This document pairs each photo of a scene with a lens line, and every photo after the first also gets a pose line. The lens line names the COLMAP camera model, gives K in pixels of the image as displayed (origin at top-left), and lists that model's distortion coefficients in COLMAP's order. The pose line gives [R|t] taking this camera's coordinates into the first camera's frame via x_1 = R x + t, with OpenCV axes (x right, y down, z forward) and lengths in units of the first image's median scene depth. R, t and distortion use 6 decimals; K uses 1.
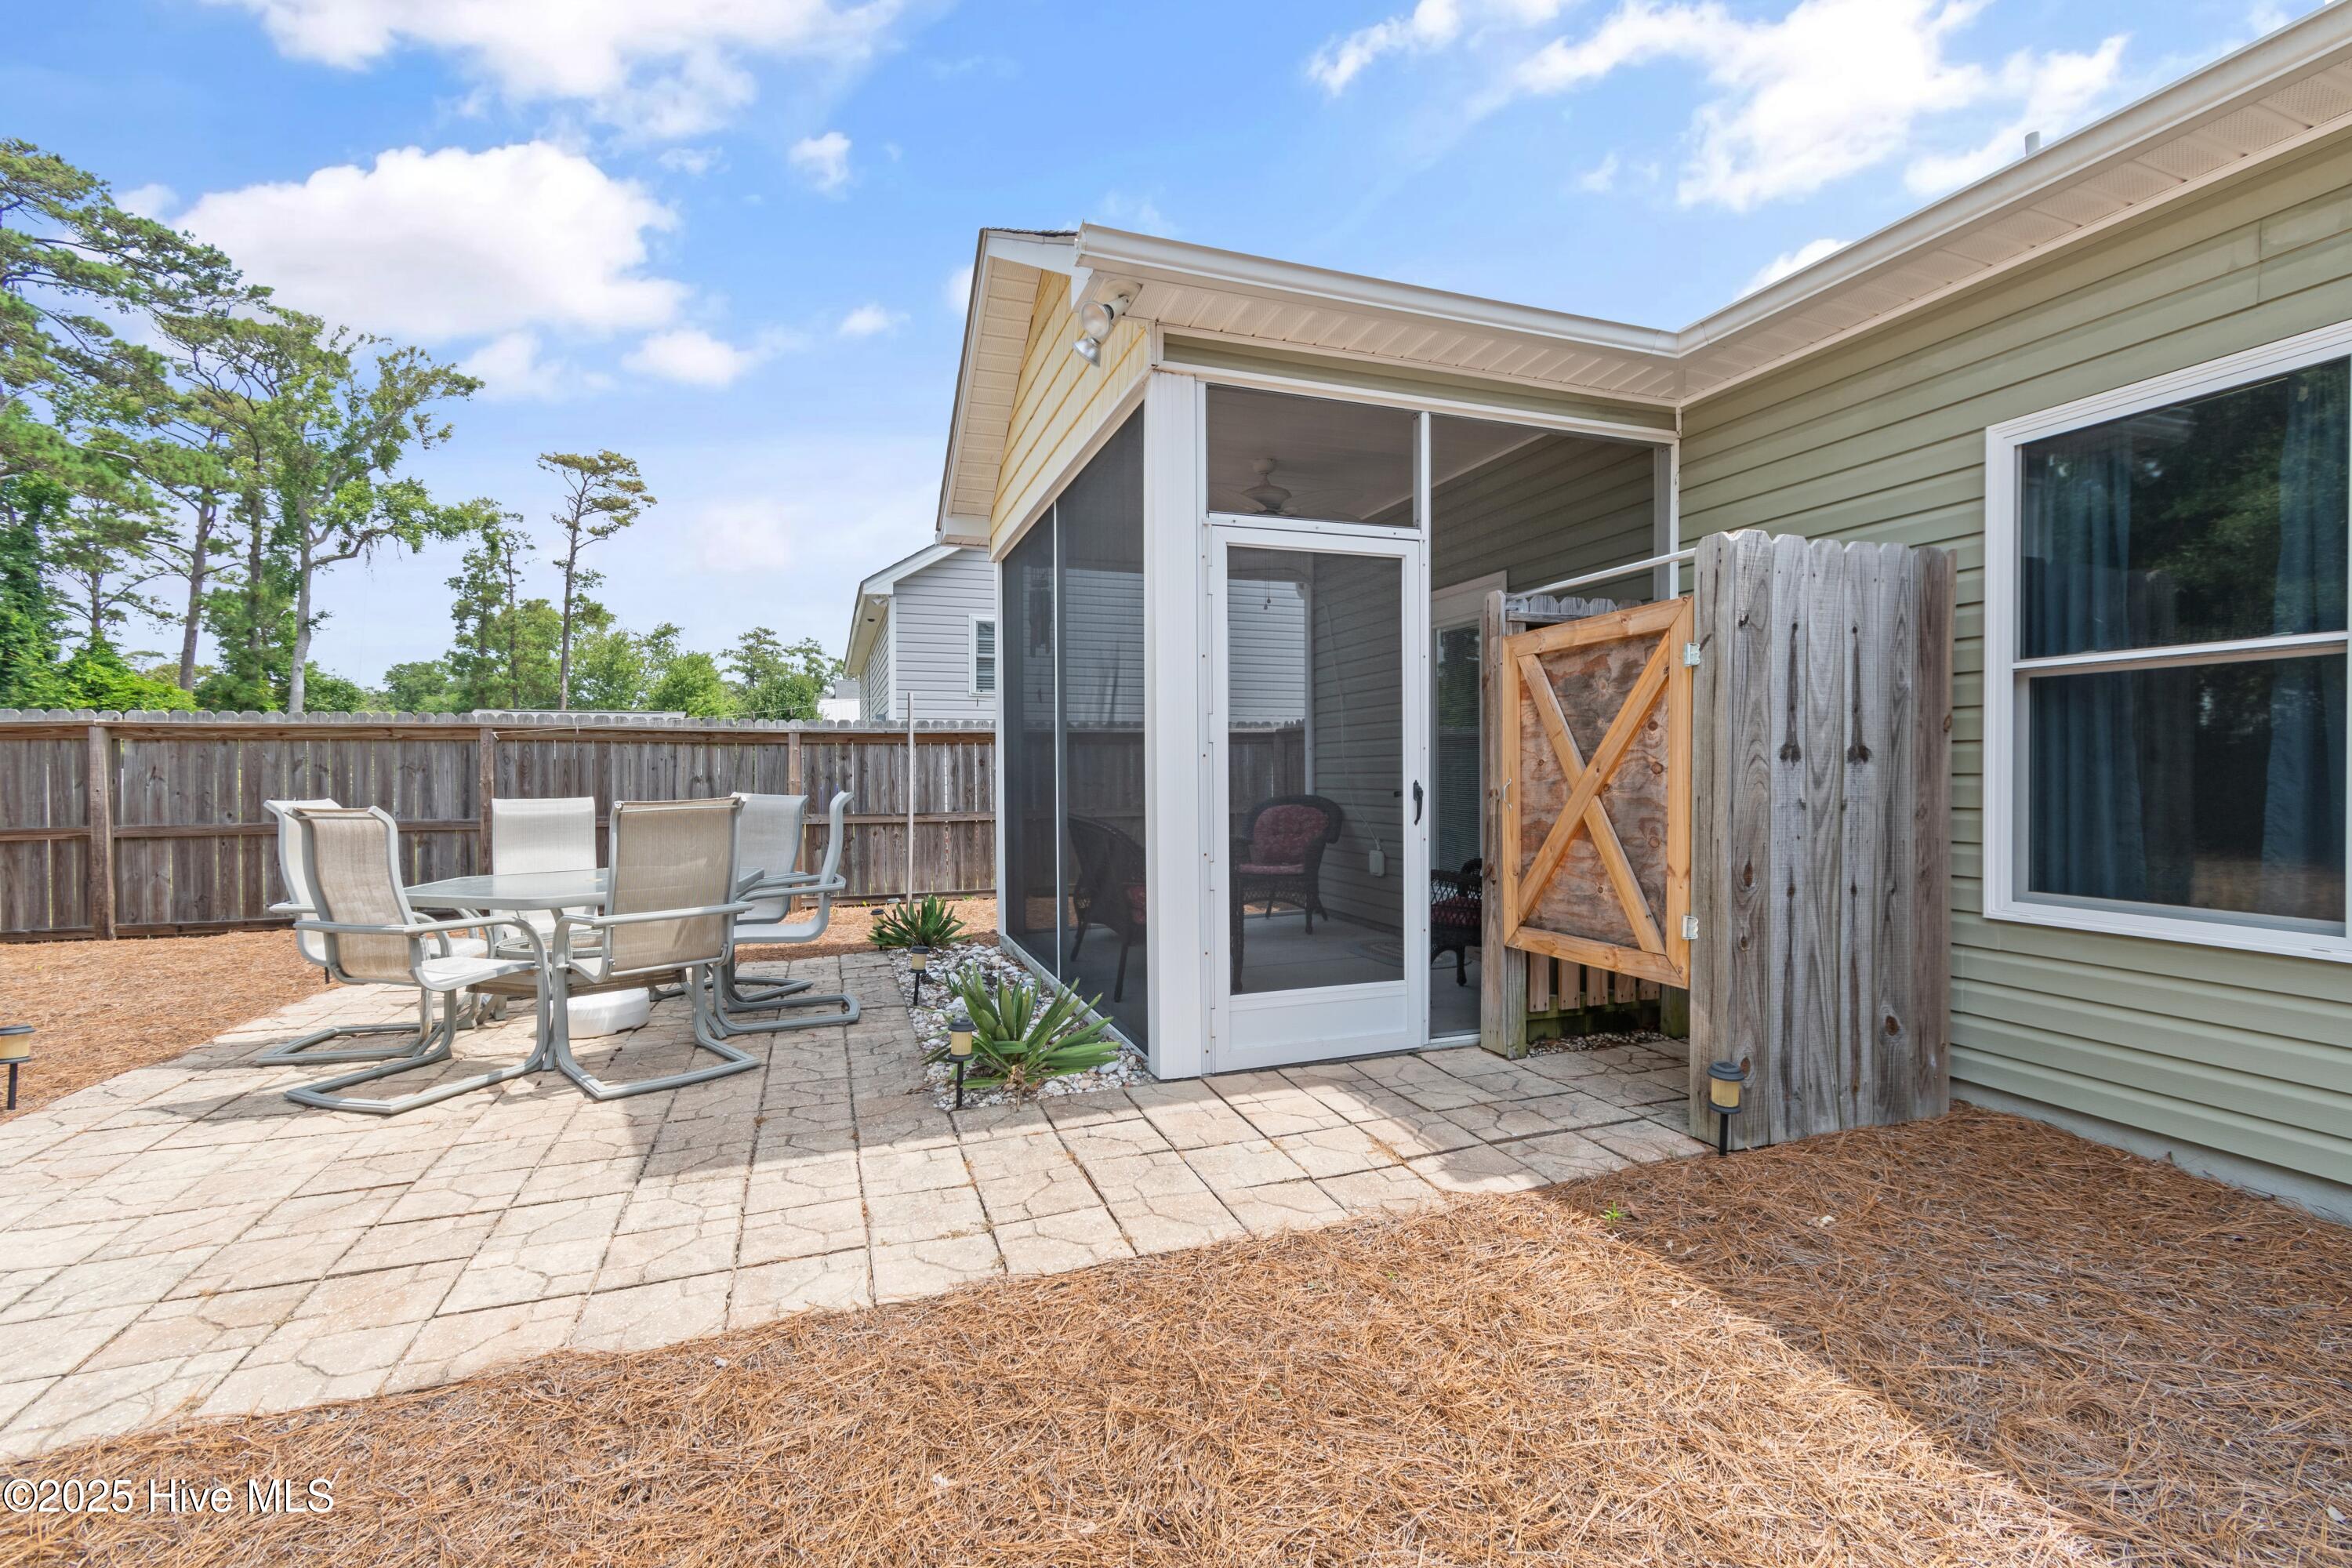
lens RADIAL K [[1039.1, 0, 1186.9], [0, 1039.1, 786.9], [0, 0, 1]] dist [-0.001308, 0.000509]
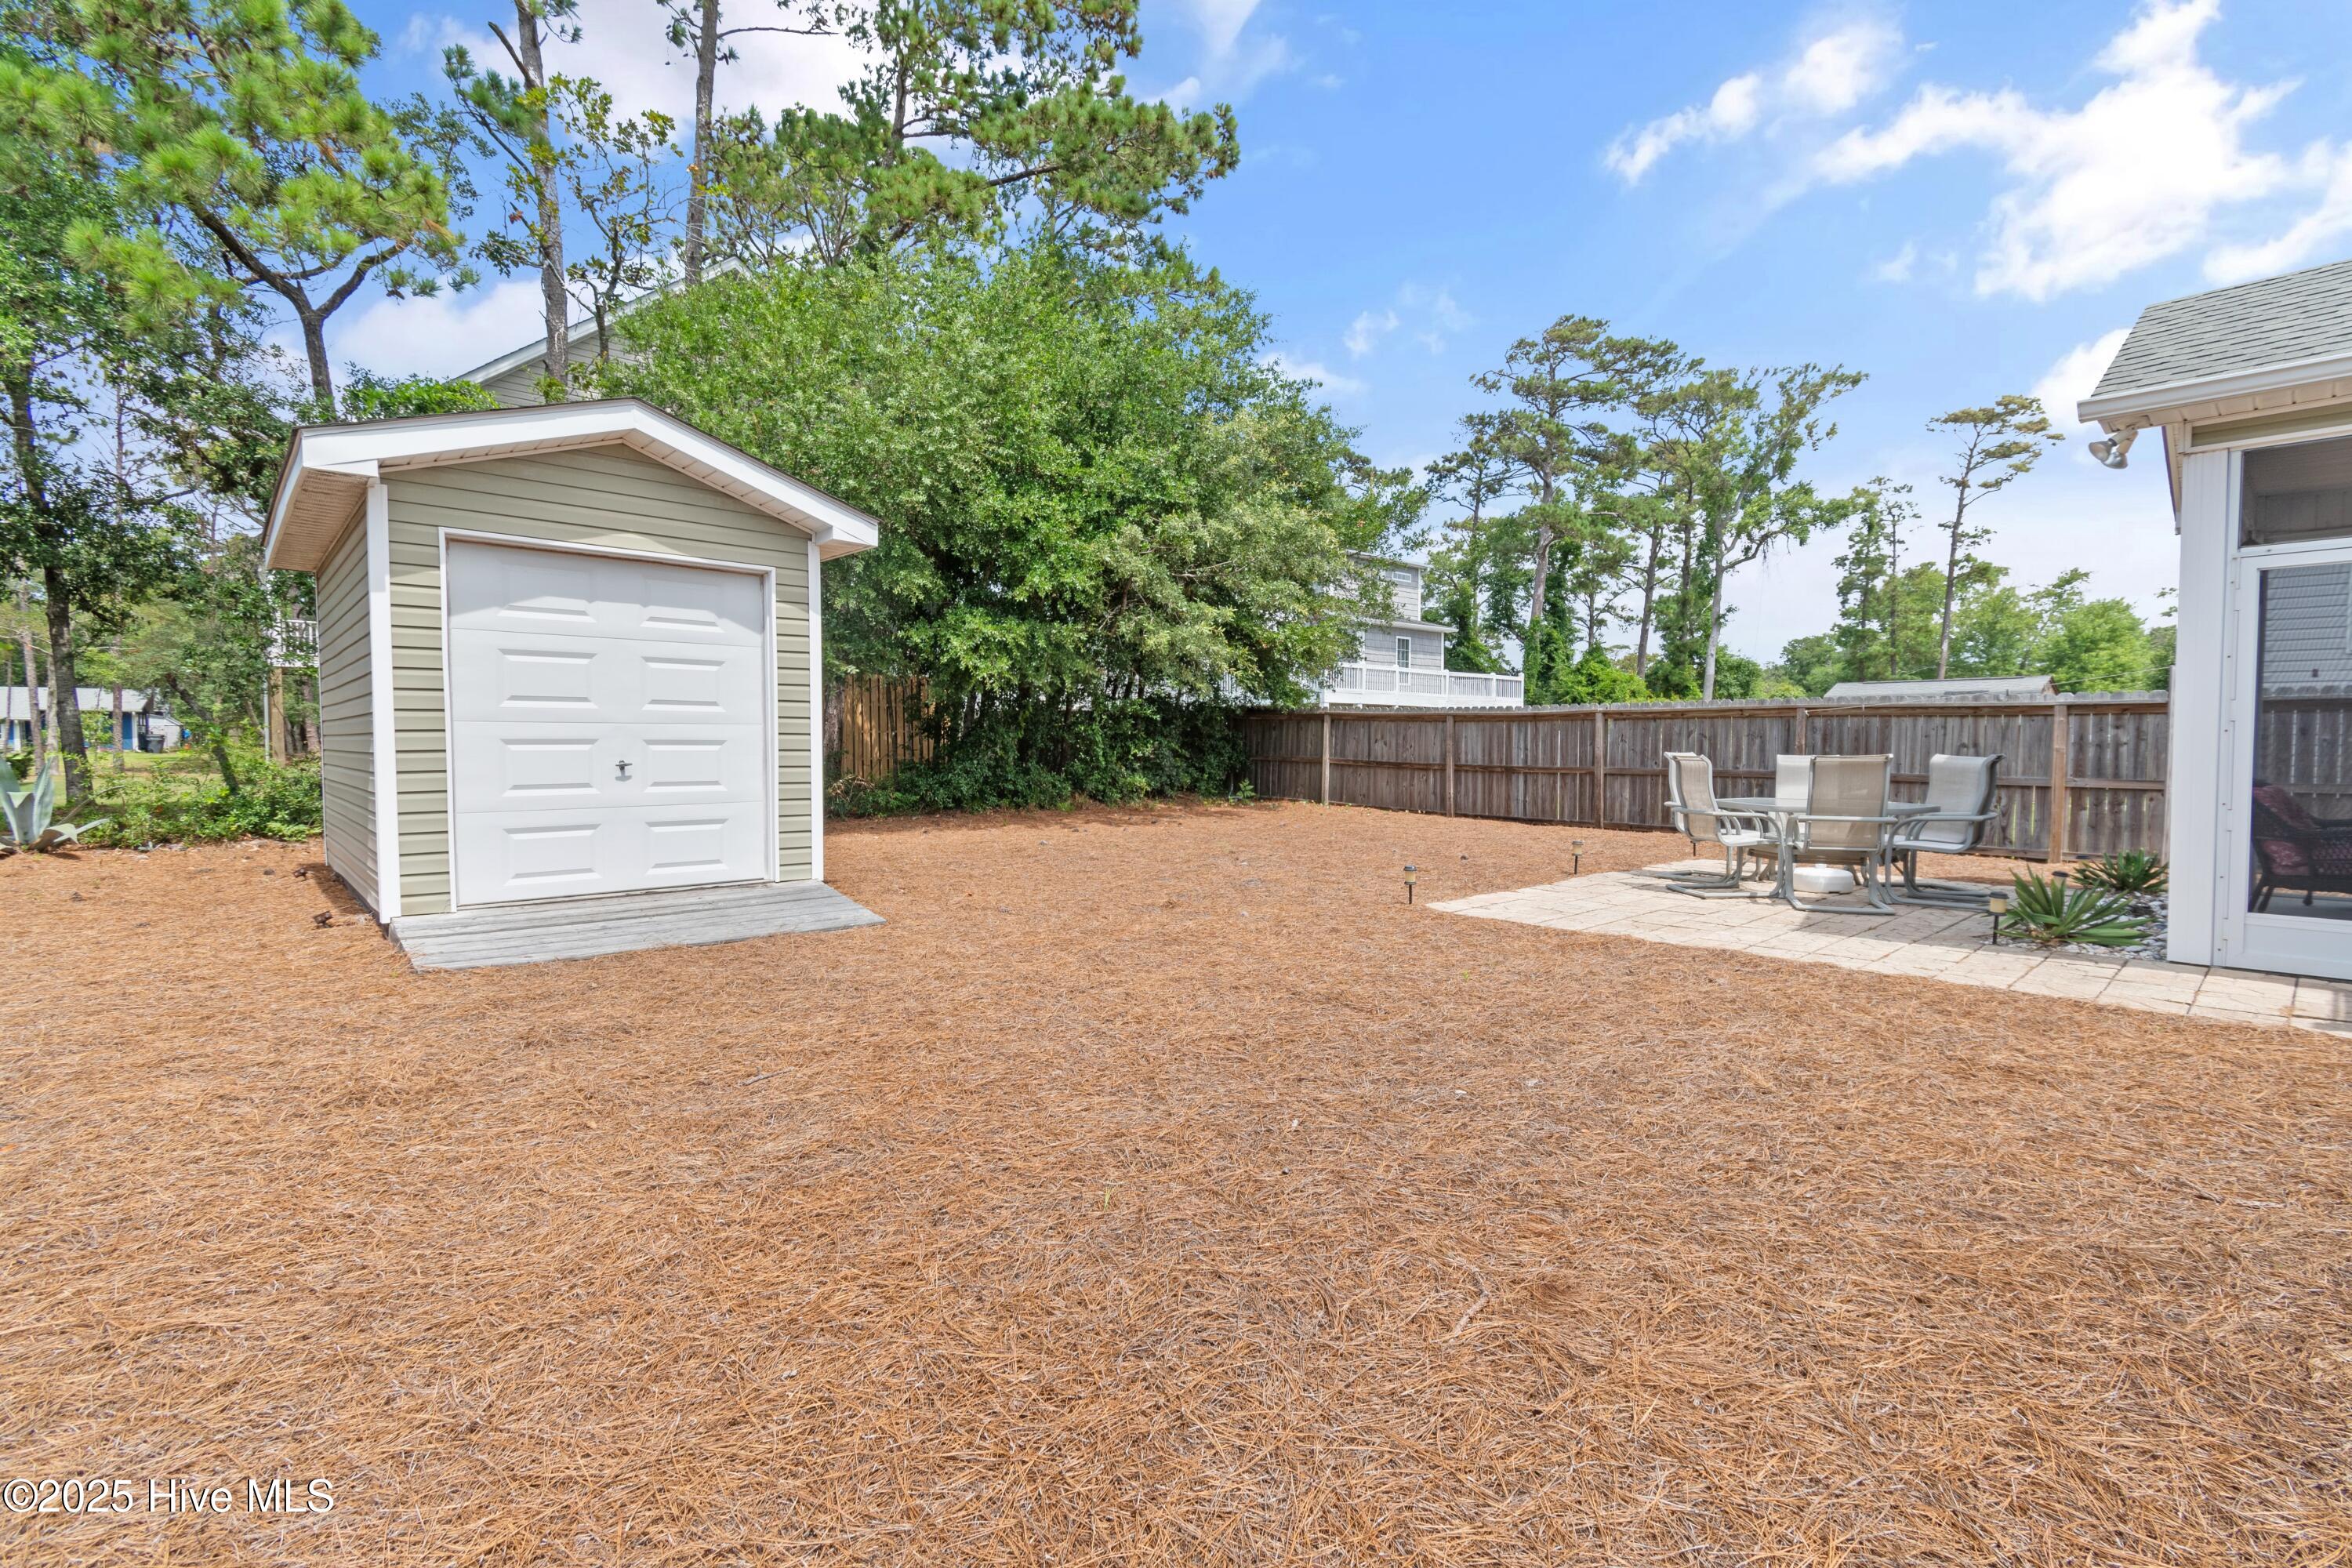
lens RADIAL K [[1039.1, 0, 1174.7], [0, 1039.1, 774.7], [0, 0, 1]] dist [-0.001308, 0.000509]
pose [[0.374646, 0.038222, -0.926380, 0.073326], [-0.017864, 0.999262, 0.034004, 0.000513], [0.926996, 0.003810, 0.375052, -0.075047]]
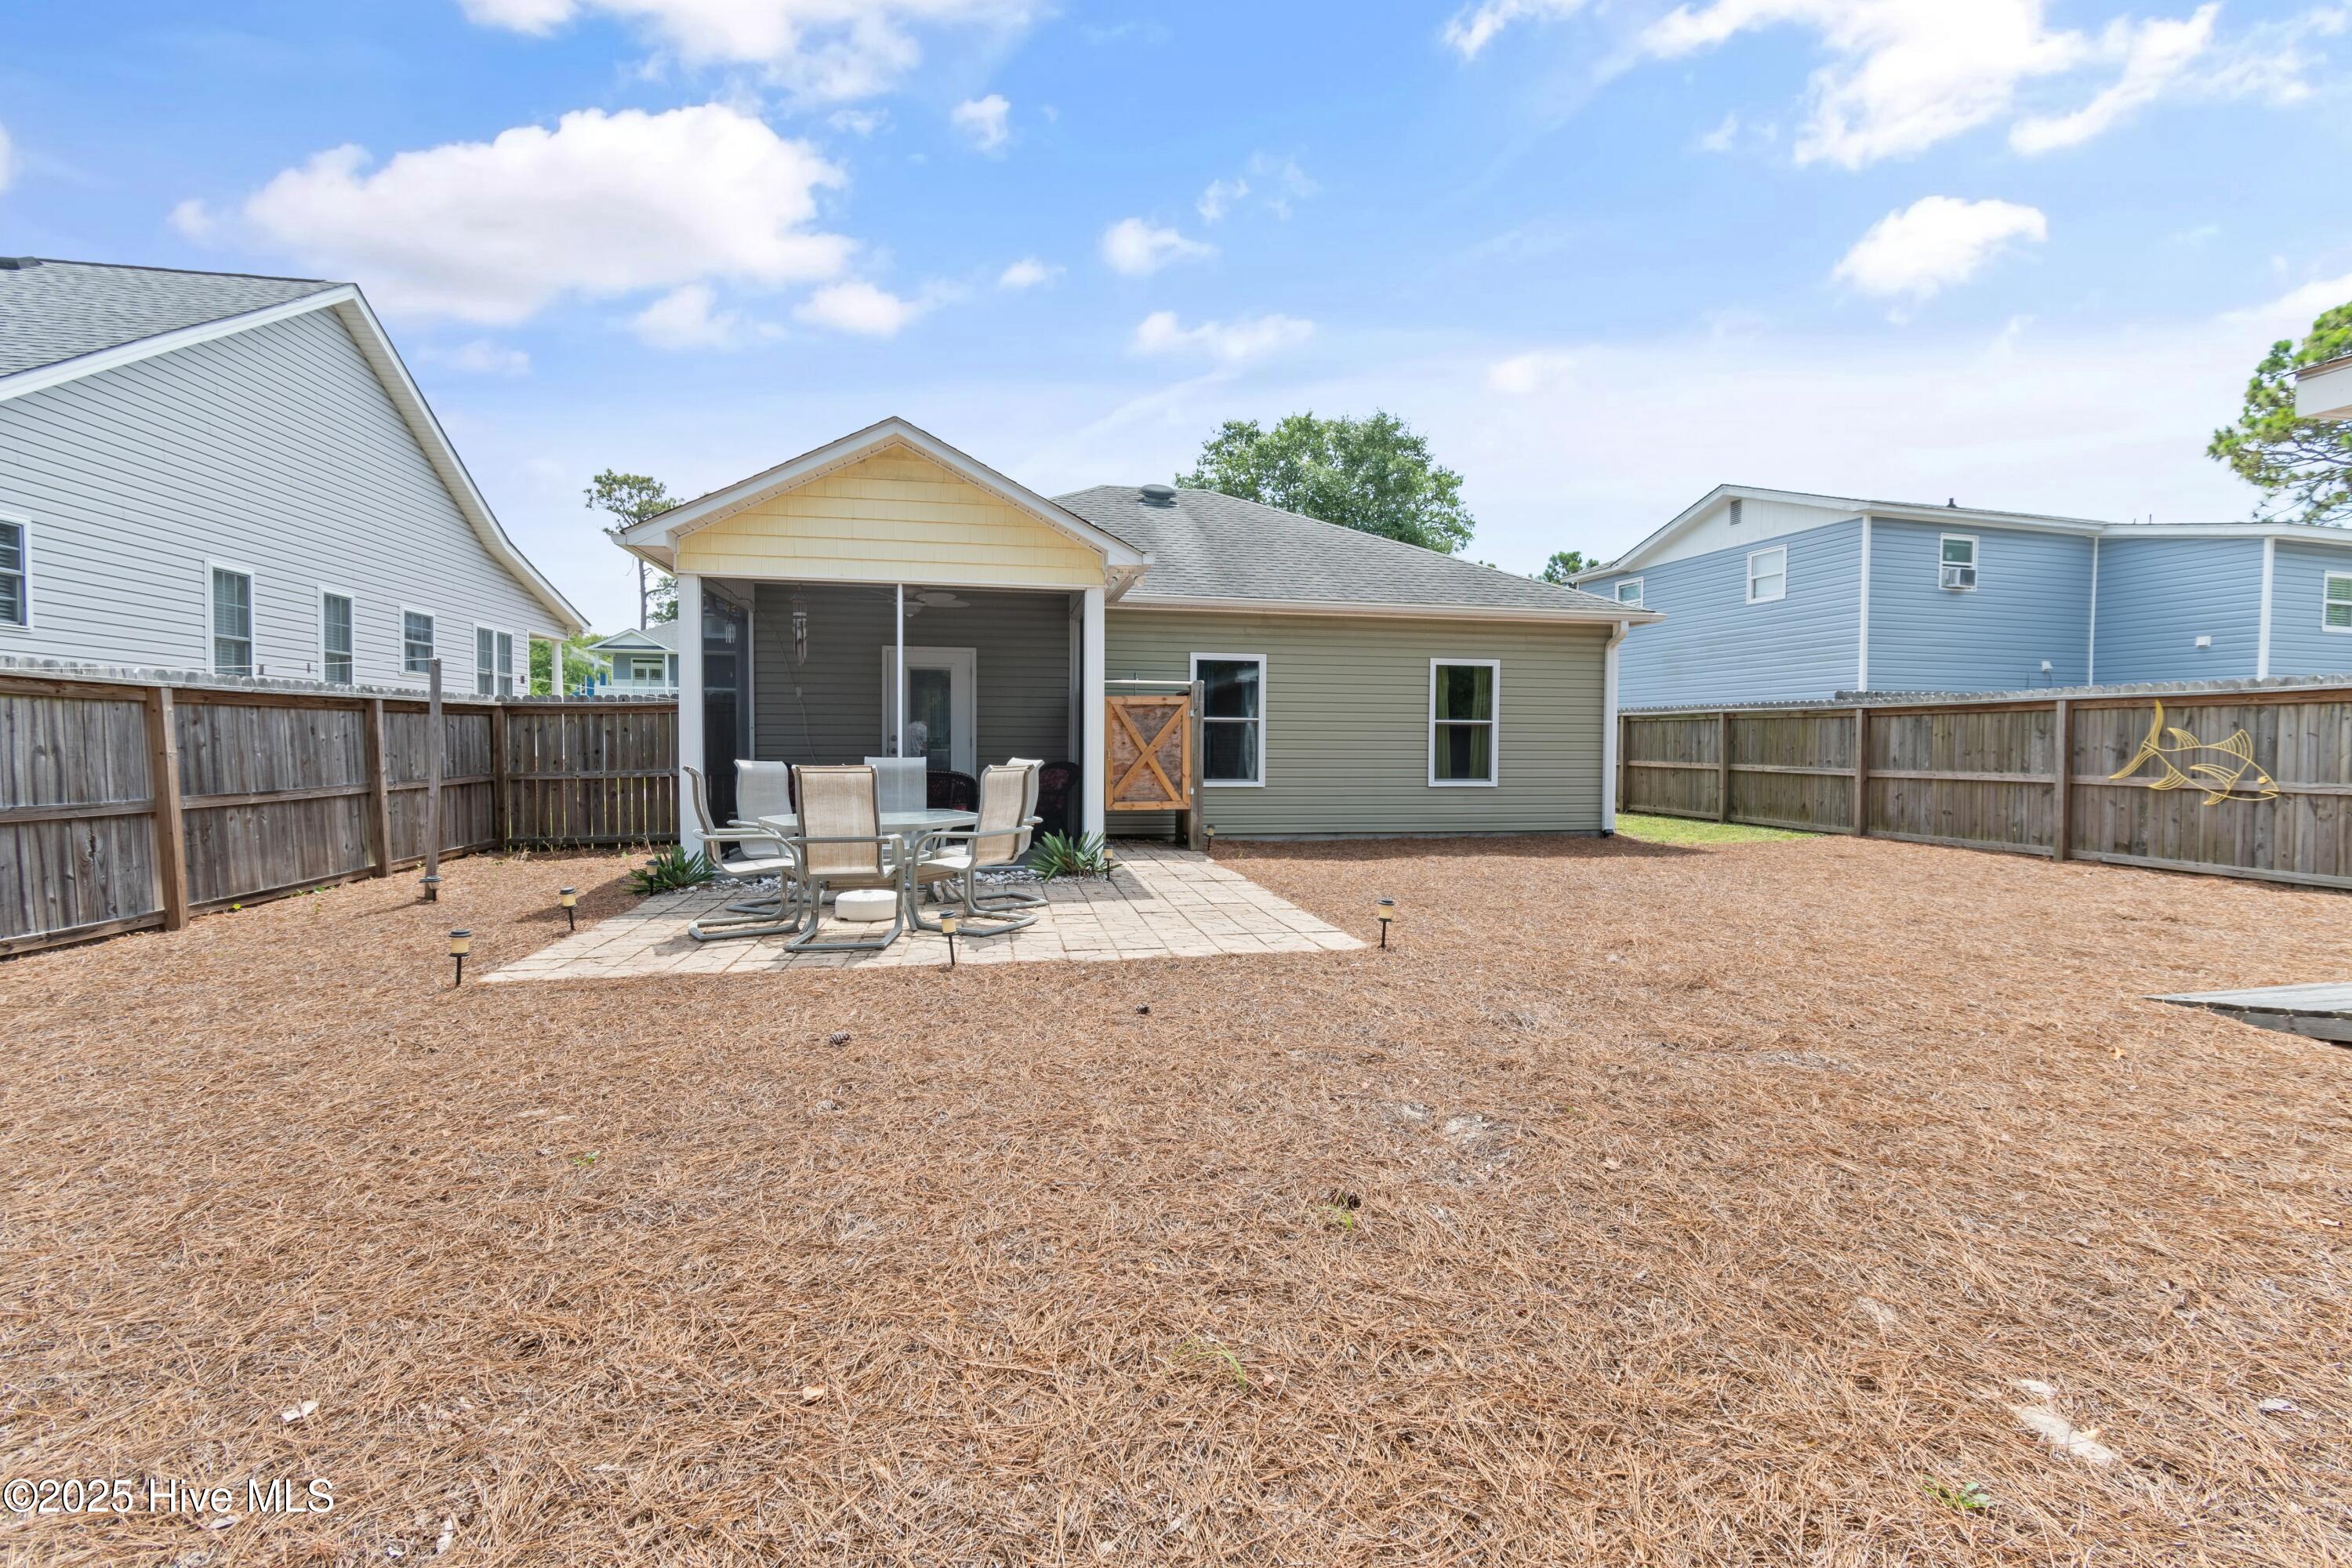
lens RADIAL K [[1039.1, 0, 1192.4], [0, 1039.1, 786.5], [0, 0, 1]] dist [-0.001308, 0.000509]
pose [[0.139965, -0.036134, 0.989497, -0.238040], [0.007783, 0.999343, 0.035393, -0.000444], [-0.990126, 0.002748, 0.140155, 0.040251]]
